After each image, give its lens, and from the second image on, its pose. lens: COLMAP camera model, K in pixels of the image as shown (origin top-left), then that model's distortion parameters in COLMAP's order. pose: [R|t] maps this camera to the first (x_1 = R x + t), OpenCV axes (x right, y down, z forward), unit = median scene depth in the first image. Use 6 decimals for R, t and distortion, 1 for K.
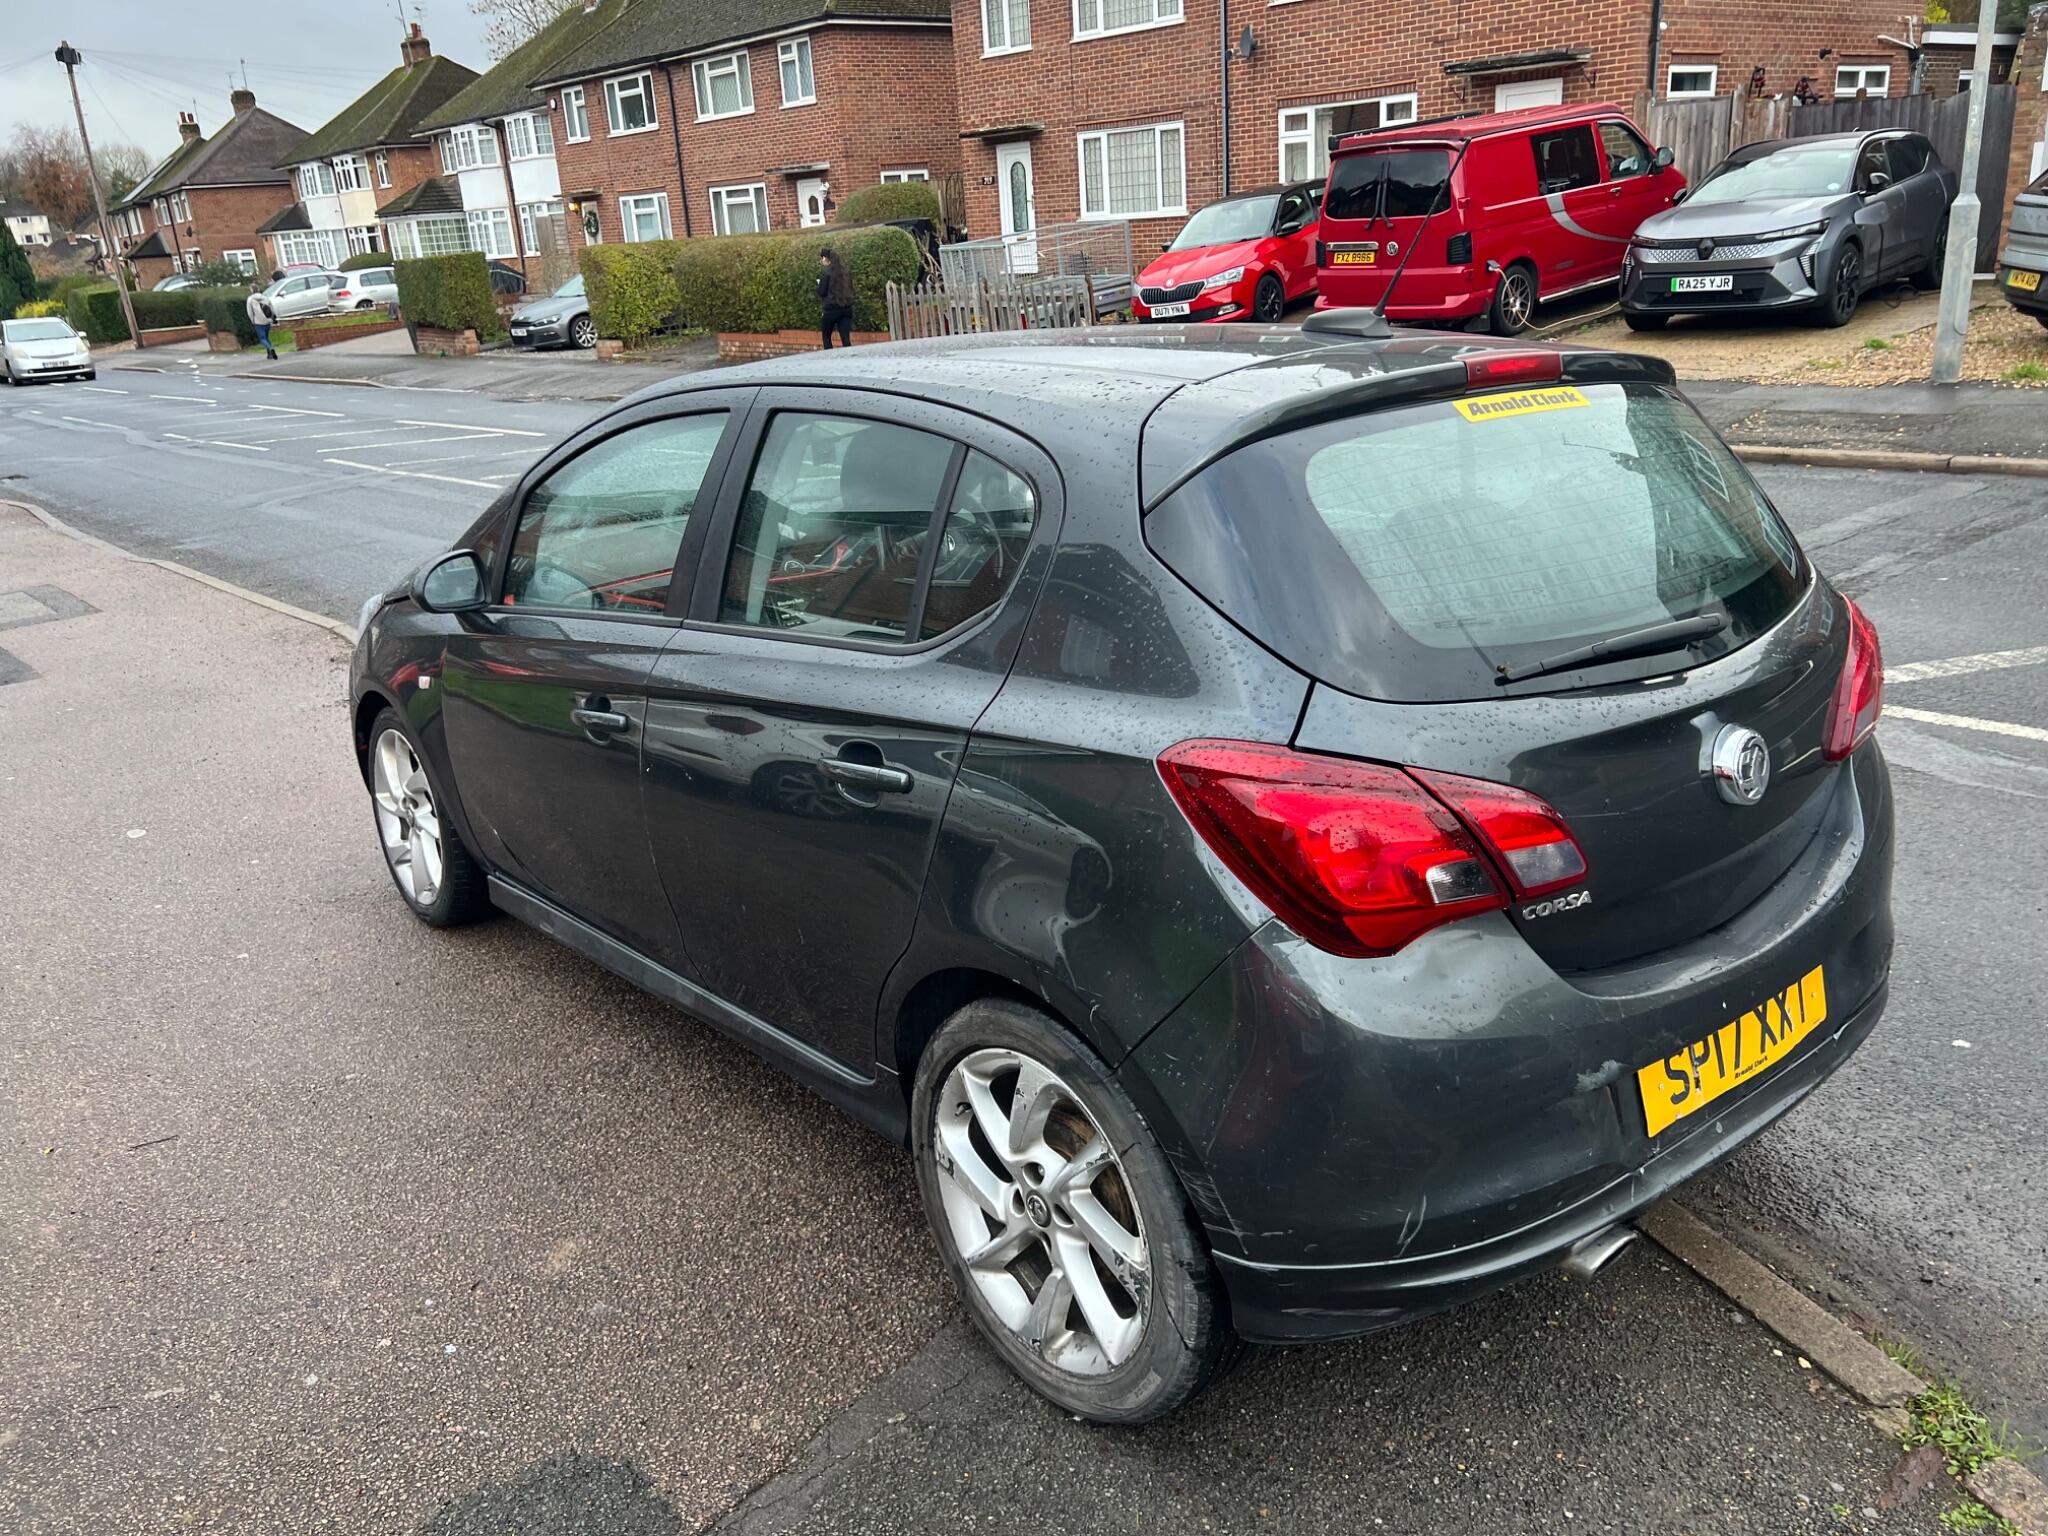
lens RADIAL K [[1539.8, 0, 1008.5], [0, 1539.8, 751.7], [0, 0, 1]] dist [0.046308, -0.053604]
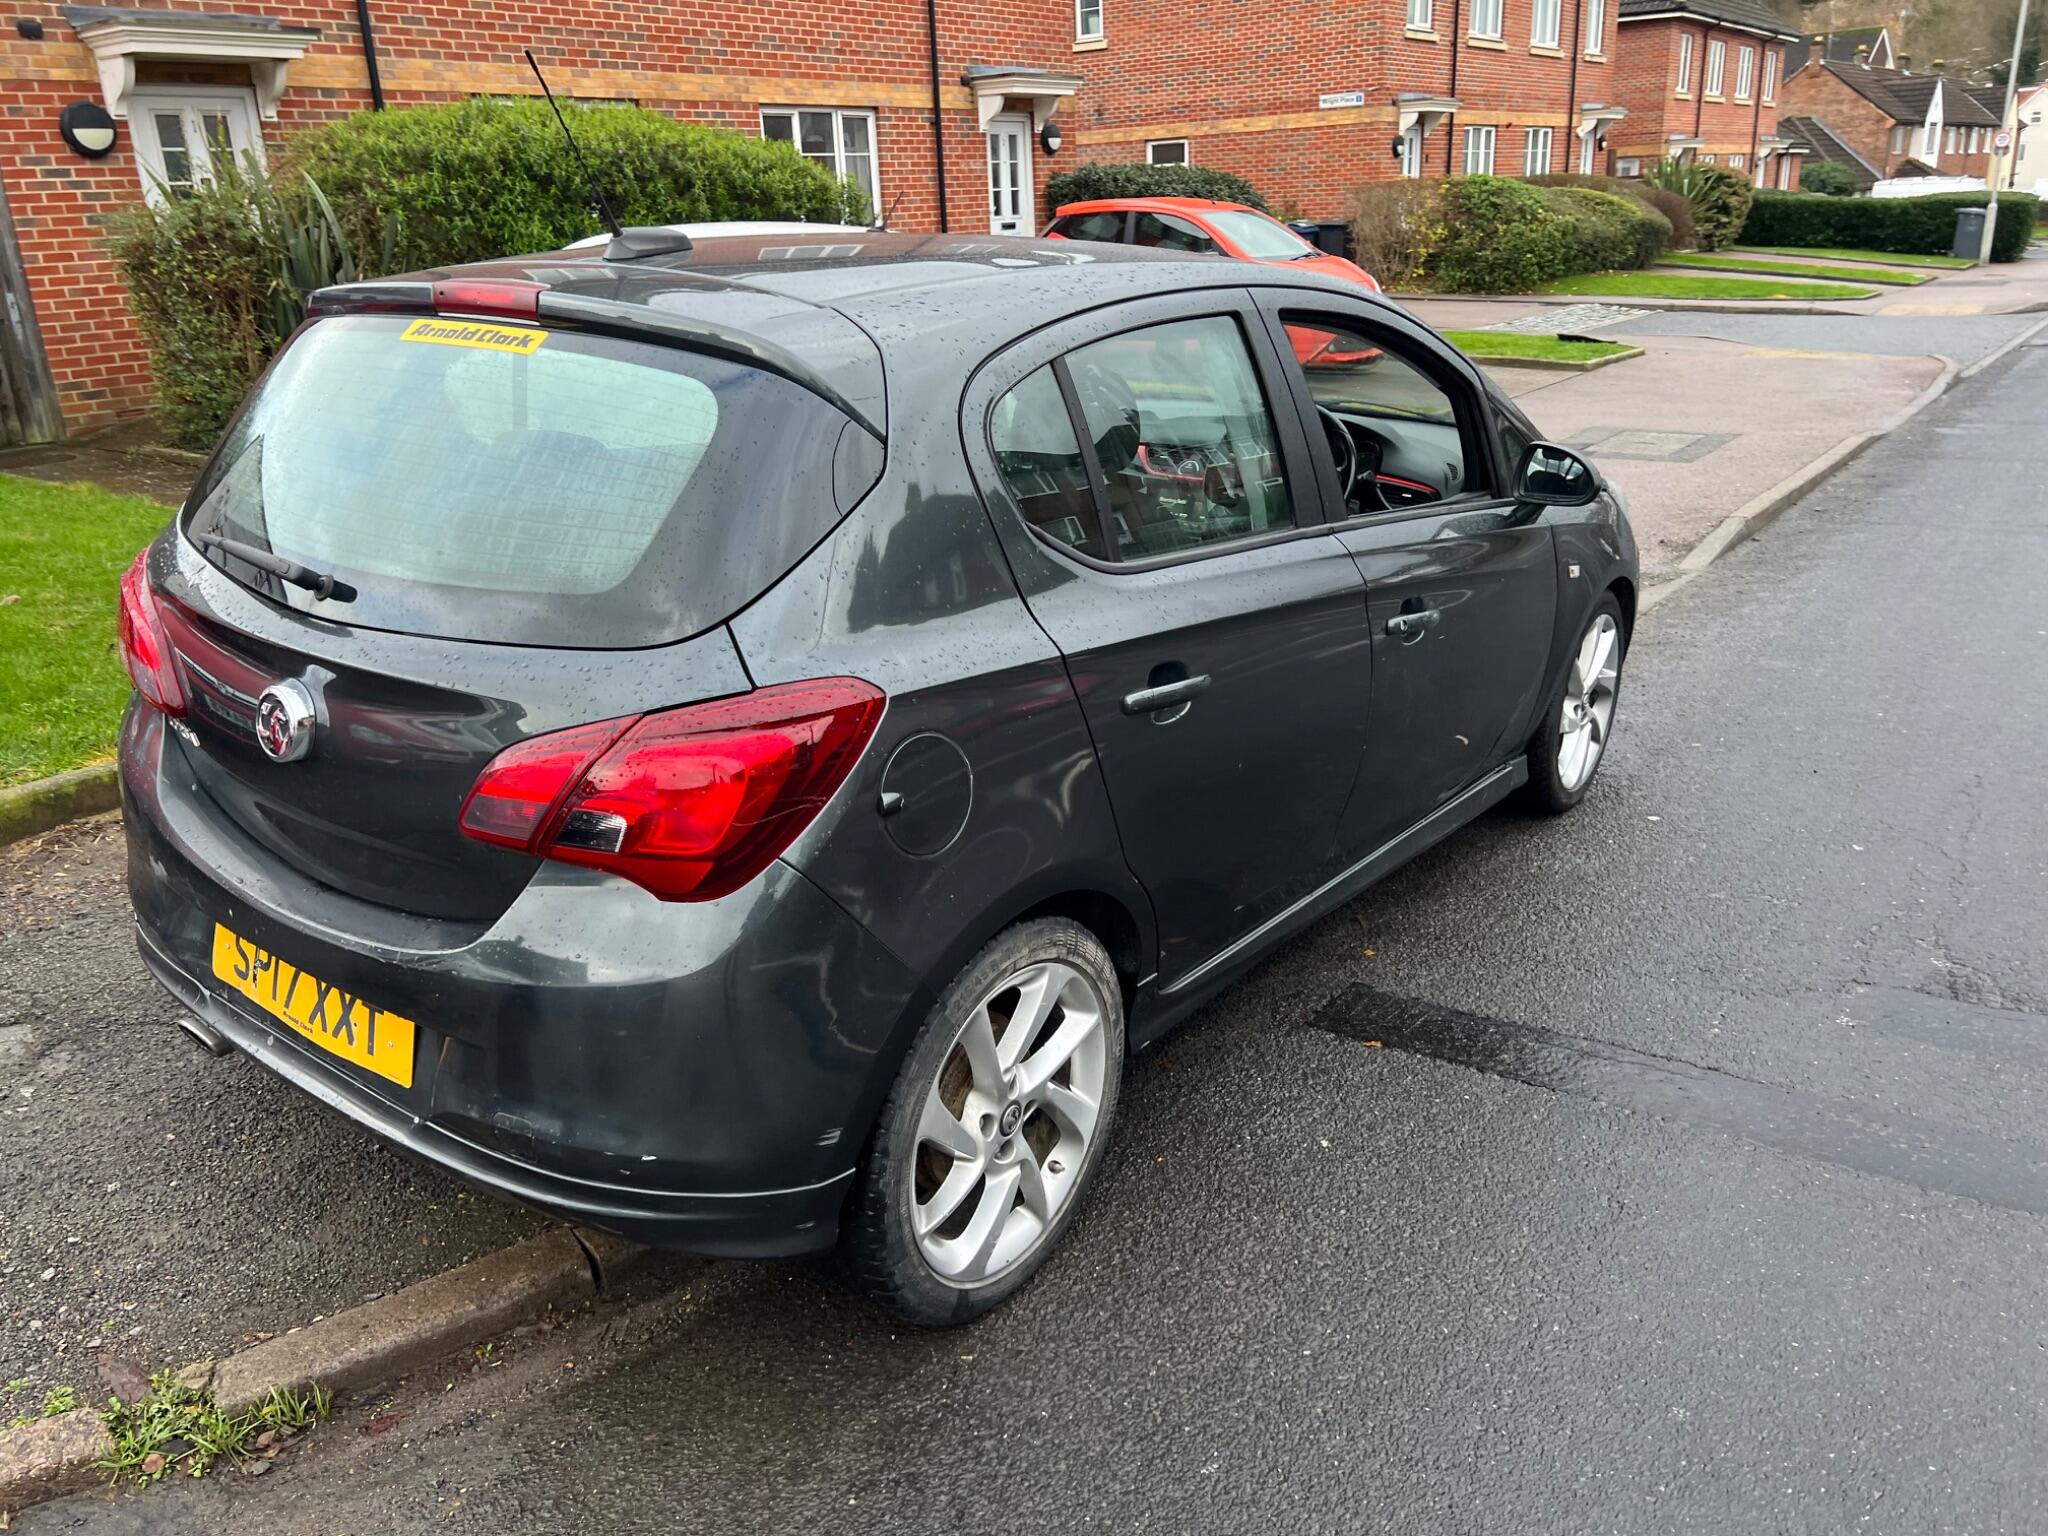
lens RADIAL K [[1539.8, 0, 1019.6], [0, 1539.8, 786.8], [0, 0, 1]] dist [0.046308, -0.053604]
pose [[0.228941, 0.392837, -0.890654, 0.213331], [-0.293490, 0.900235, 0.321622, -0.059081], [0.928143, 0.187765, 0.321395, 0.162943]]
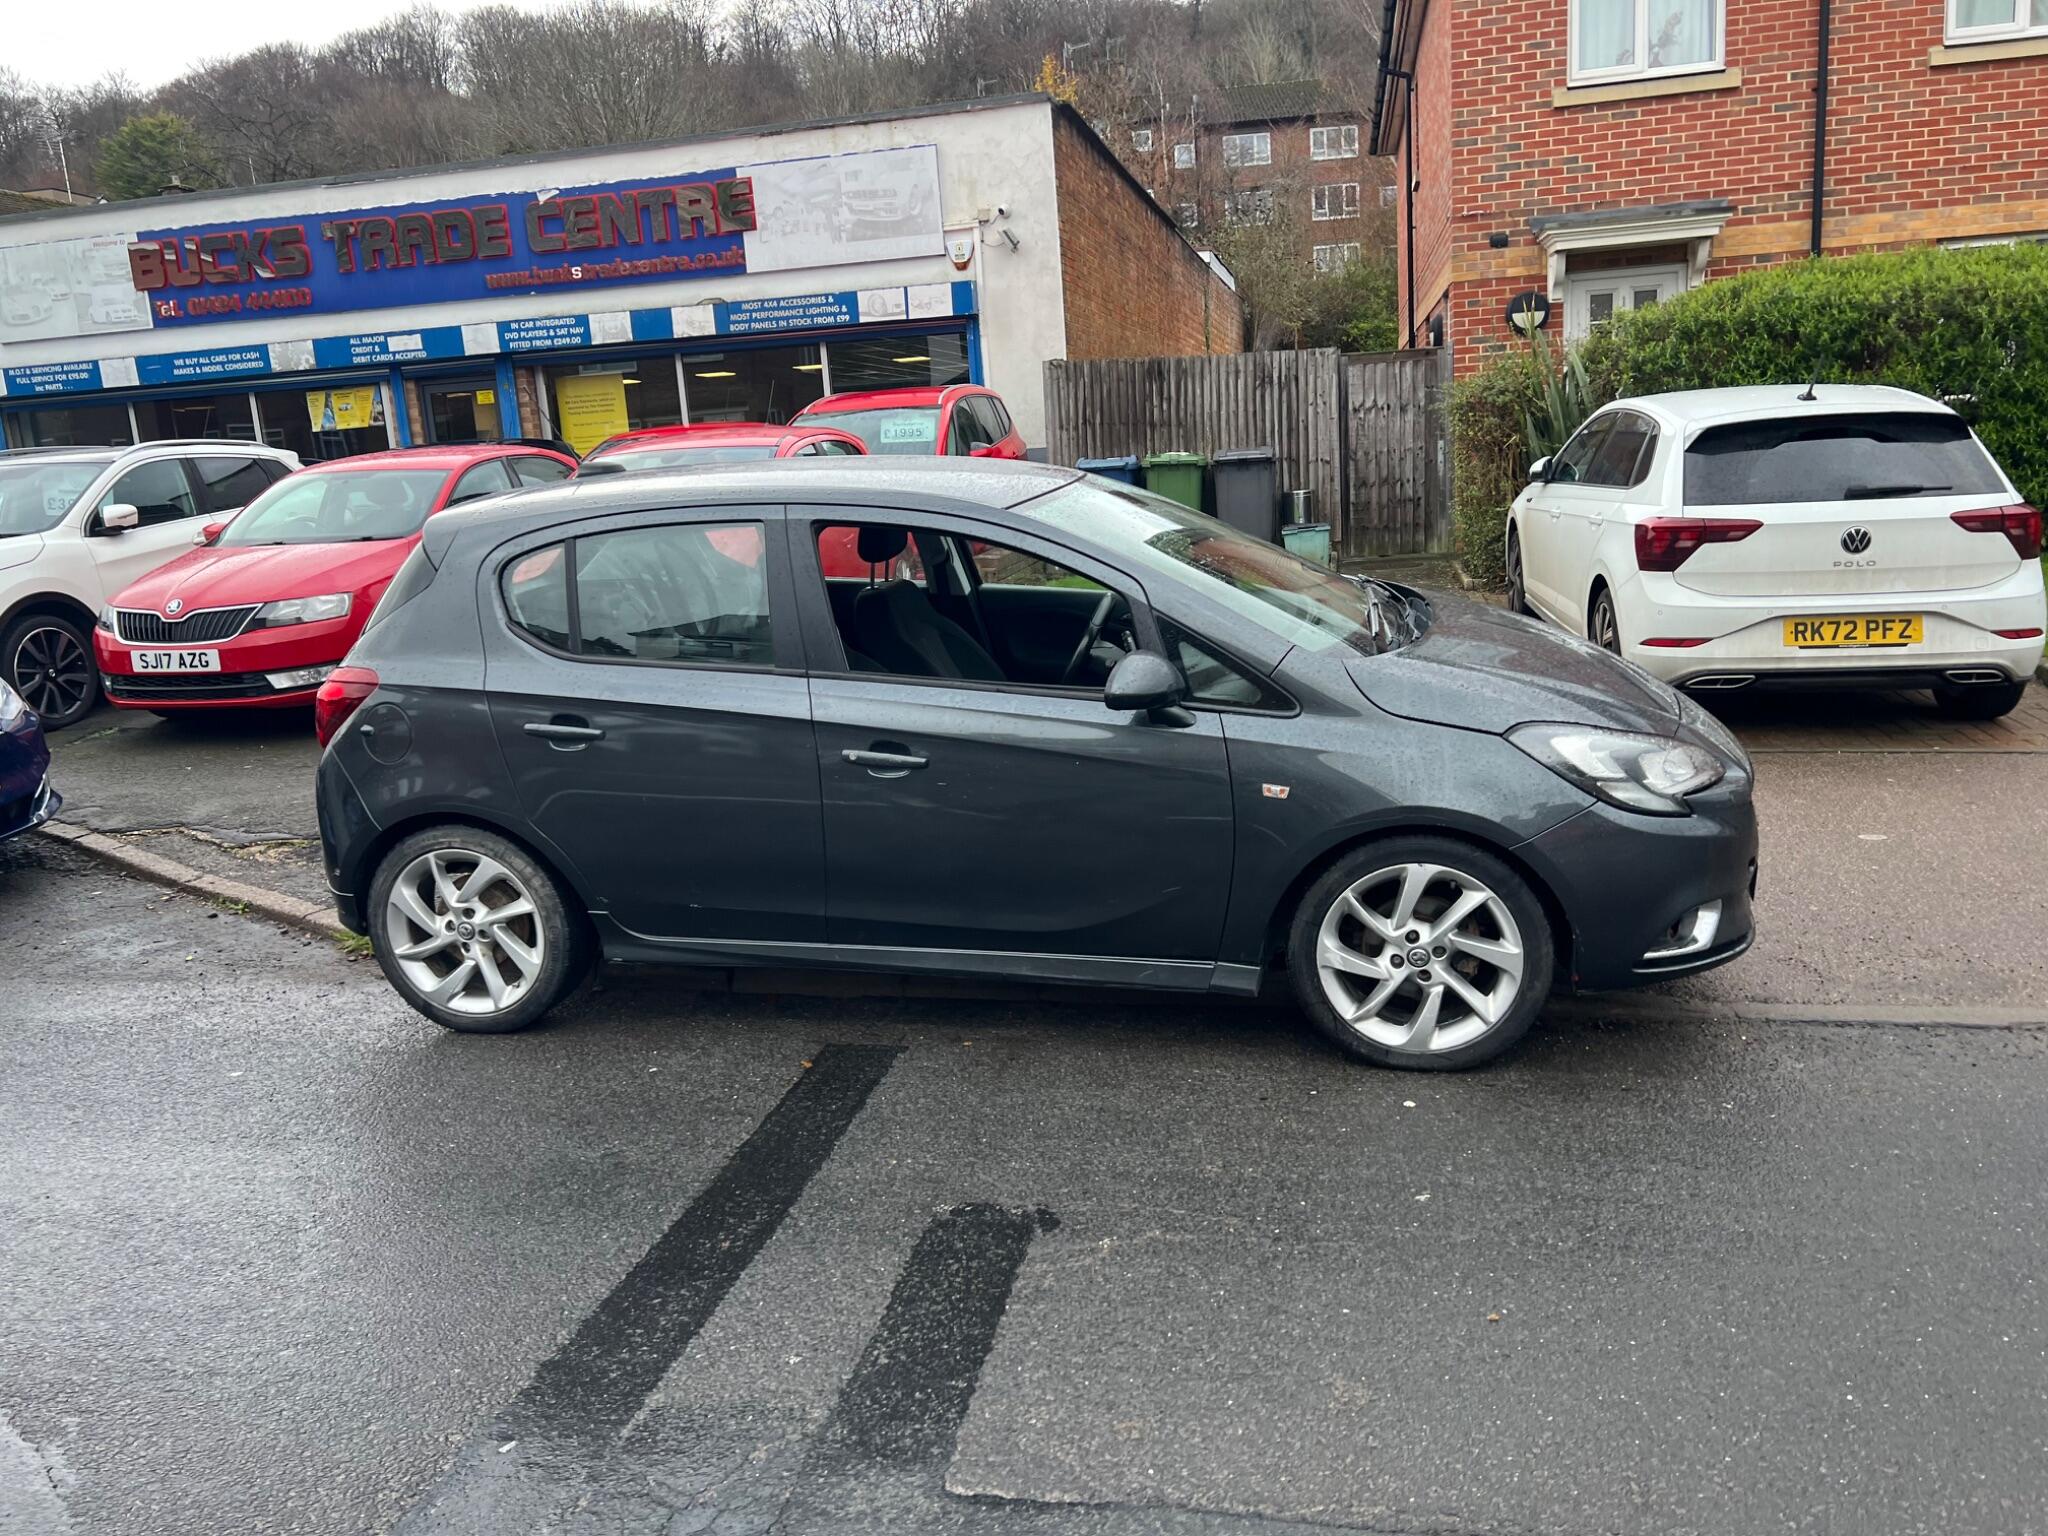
lens RADIAL K [[1539.8, 0, 1018.2], [0, 1539.8, 766.5], [0, 0, 1]] dist [0.046308, -0.053604]
pose [[-0.782533, 0.241372, -0.573918, 0.167989], [-0.087319, 0.870138, 0.485011, -0.154135], [0.616456, 0.429650, -0.659835, 0.453956]]
